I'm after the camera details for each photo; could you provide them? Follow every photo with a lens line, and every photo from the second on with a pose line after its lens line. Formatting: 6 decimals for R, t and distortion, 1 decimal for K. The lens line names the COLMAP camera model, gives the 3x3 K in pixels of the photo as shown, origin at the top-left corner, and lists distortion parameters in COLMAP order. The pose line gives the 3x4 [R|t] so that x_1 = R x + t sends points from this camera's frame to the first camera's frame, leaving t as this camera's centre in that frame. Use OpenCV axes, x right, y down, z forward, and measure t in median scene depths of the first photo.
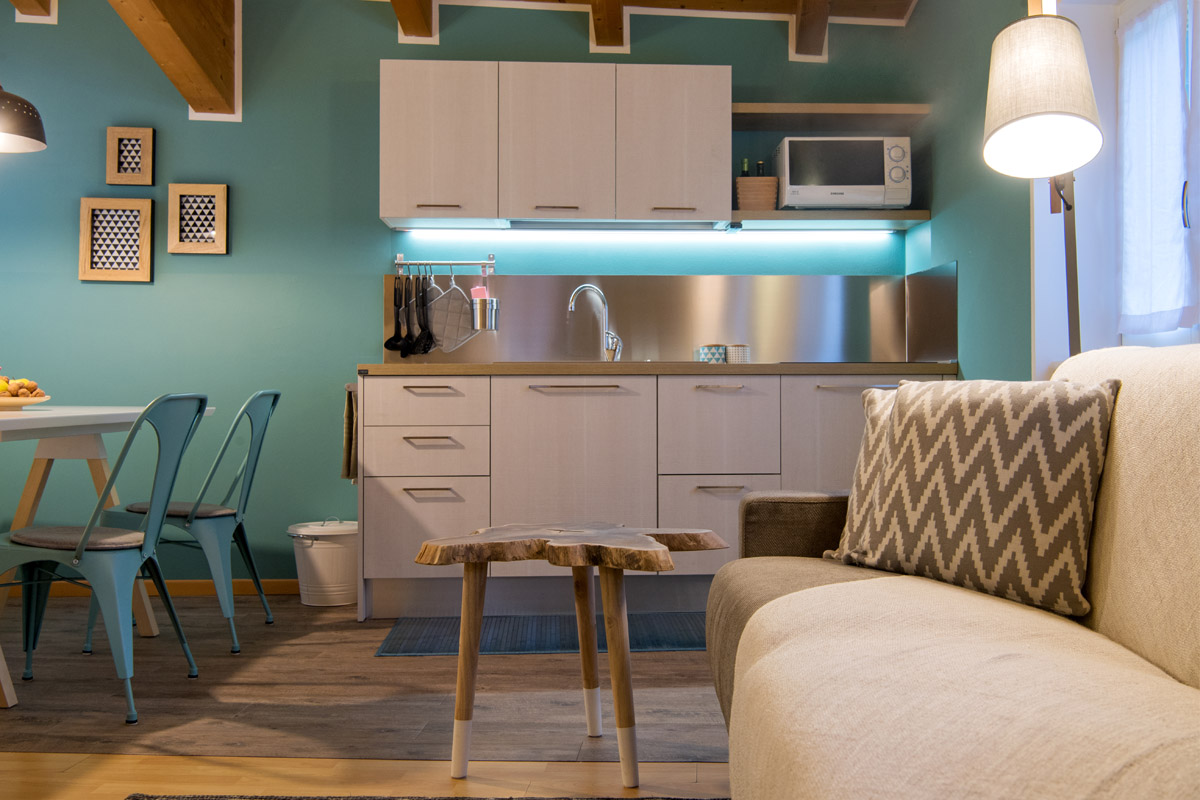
lens RADIAL K [[1241.6, 0, 611.9], [0, 1241.6, 407.5], [0, 0, 1]] dist [0.005770, 0.000000]
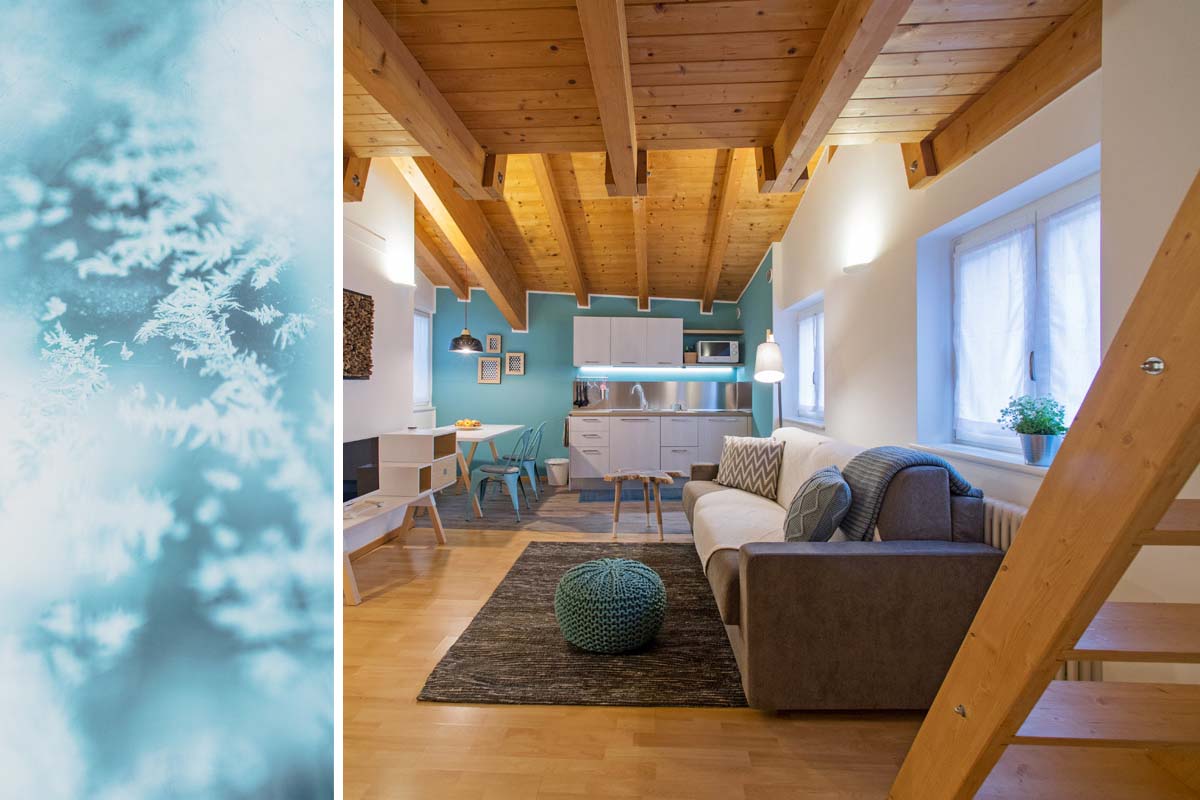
lens RADIAL K [[507.7, 0, 622.8], [0, 507.7, 401.5], [0, 0, 1]] dist [-0.008638, 0.002136]
pose [[0.999974, 0.004347, 0.005787, -0.067179], [-0.004477, 0.999732, 0.022711, -0.090507], [-0.005686, -0.022736, 0.999725, -0.321873]]
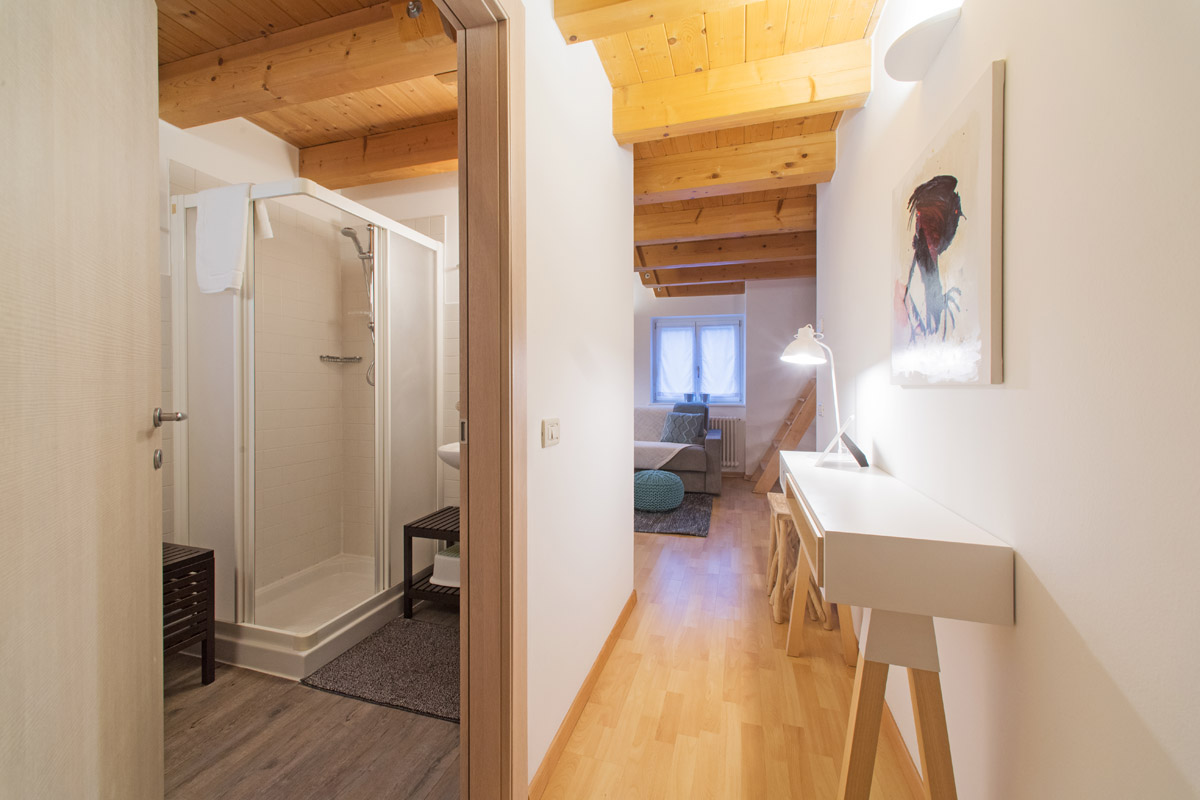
lens RADIAL K [[507.7, 0, 598.7], [0, 507.7, 392.3], [0, 0, 1]] dist [-0.008638, 0.002136]
pose [[0.218831, -0.013706, 0.975667, -1.165649], [0.001411, 0.999905, 0.013730, -0.080004], [-0.975762, -0.001628, 0.218829, 0.121403]]
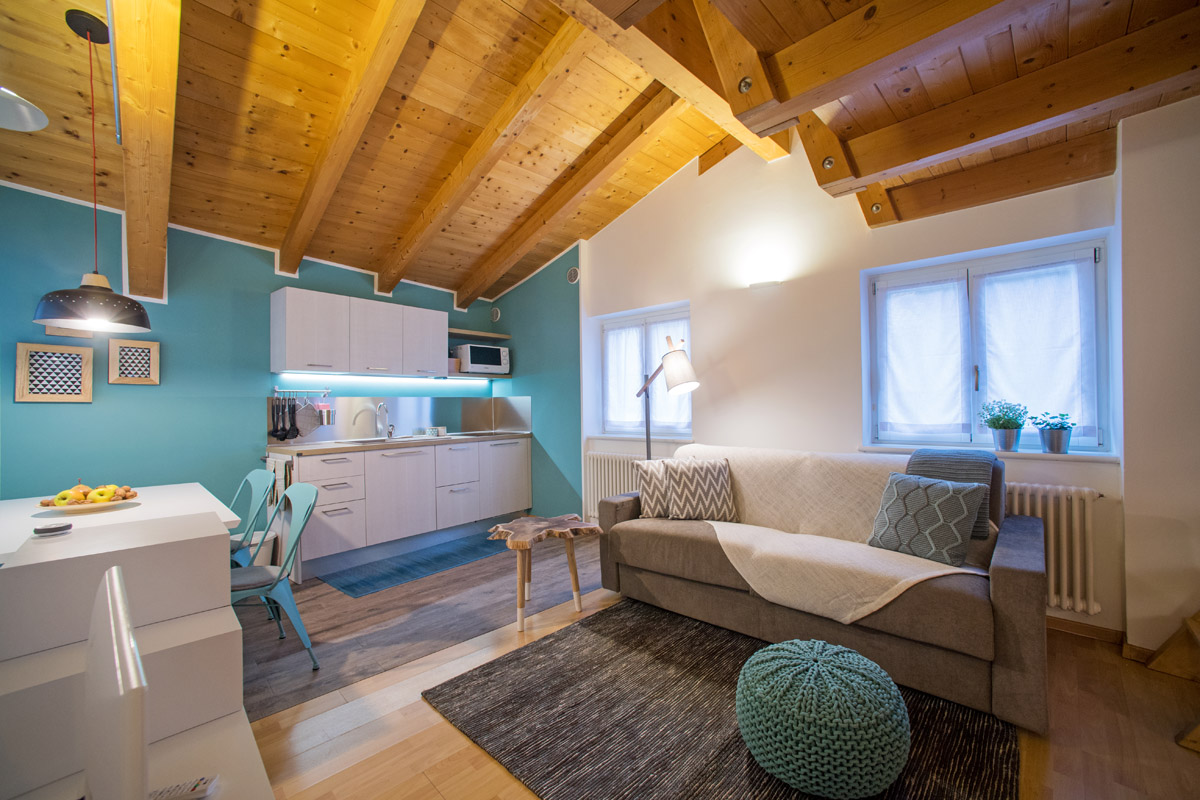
lens RADIAL K [[507.7, 0, 633.4], [0, 507.7, 404.1], [0, 0, 1]] dist [-0.008638, 0.002136]
pose [[0.611937, -0.009691, 0.790847, -0.472908], [0.016213, 0.999869, -0.000292, -0.092124], [-0.790740, 0.013001, 0.612014, 0.113525]]
